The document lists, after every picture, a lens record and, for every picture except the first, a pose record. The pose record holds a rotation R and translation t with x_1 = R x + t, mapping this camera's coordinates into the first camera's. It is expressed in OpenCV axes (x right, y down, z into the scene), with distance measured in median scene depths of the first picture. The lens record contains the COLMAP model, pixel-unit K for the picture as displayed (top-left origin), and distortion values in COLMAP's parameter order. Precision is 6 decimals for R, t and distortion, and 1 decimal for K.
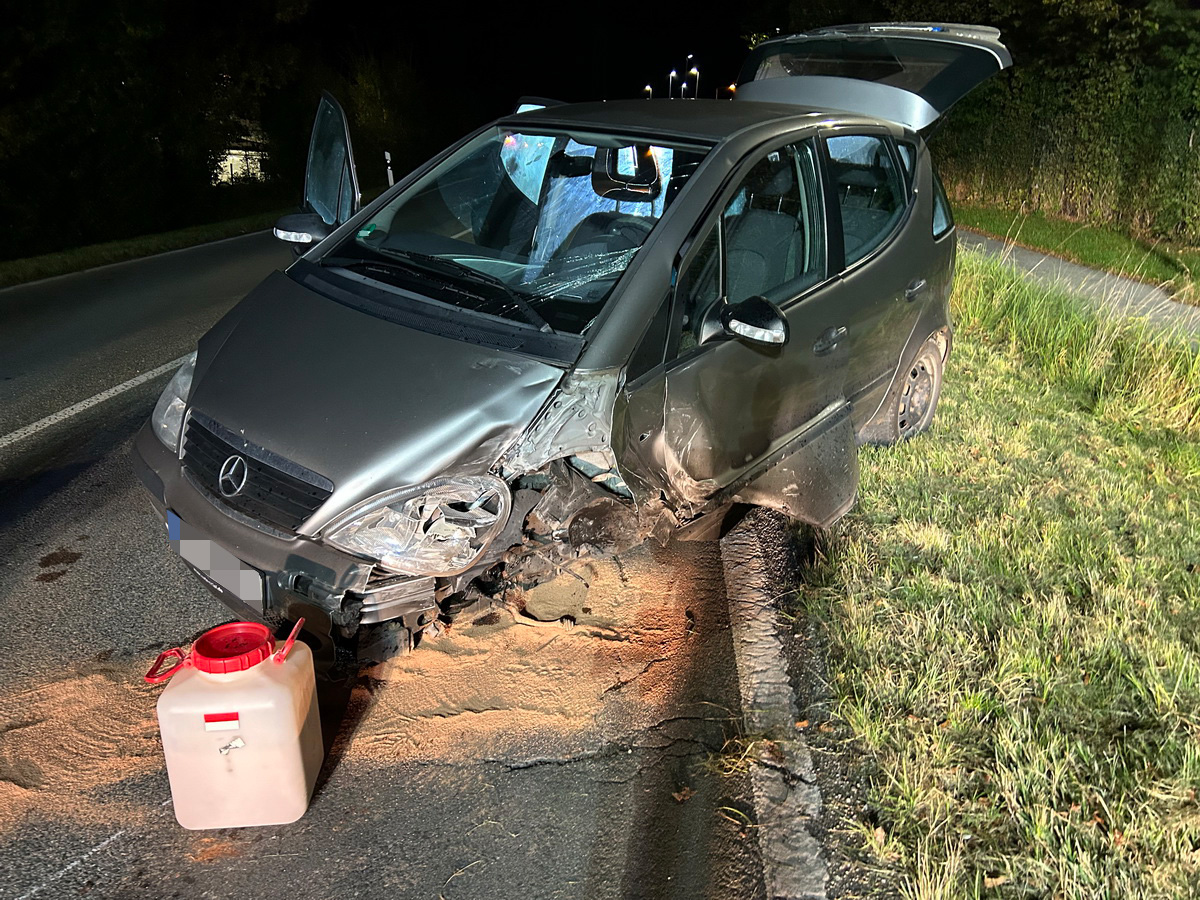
lens RADIAL K [[893.9, 0, 603.5], [0, 893.9, 450.7], [0, 0, 1]] dist [0.005315, -0.010591]
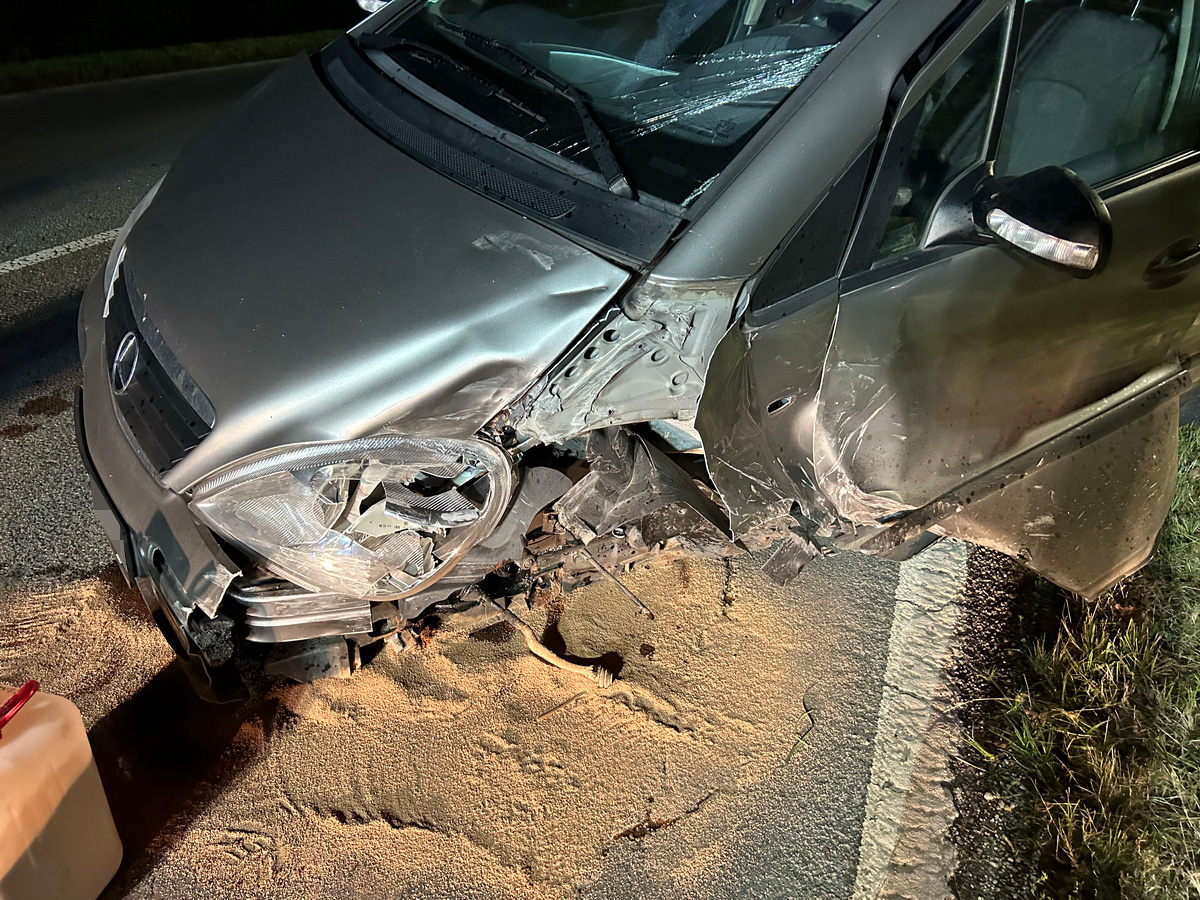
lens RADIAL K [[893.9, 0, 594.7], [0, 893.9, 447.4], [0, 0, 1]] dist [0.005315, -0.010591]
pose [[0.953626, 0.185024, -0.237411, 0.077051], [-0.141285, 0.971621, 0.189714, -0.083680], [0.265775, -0.147374, 0.952704, 0.458107]]
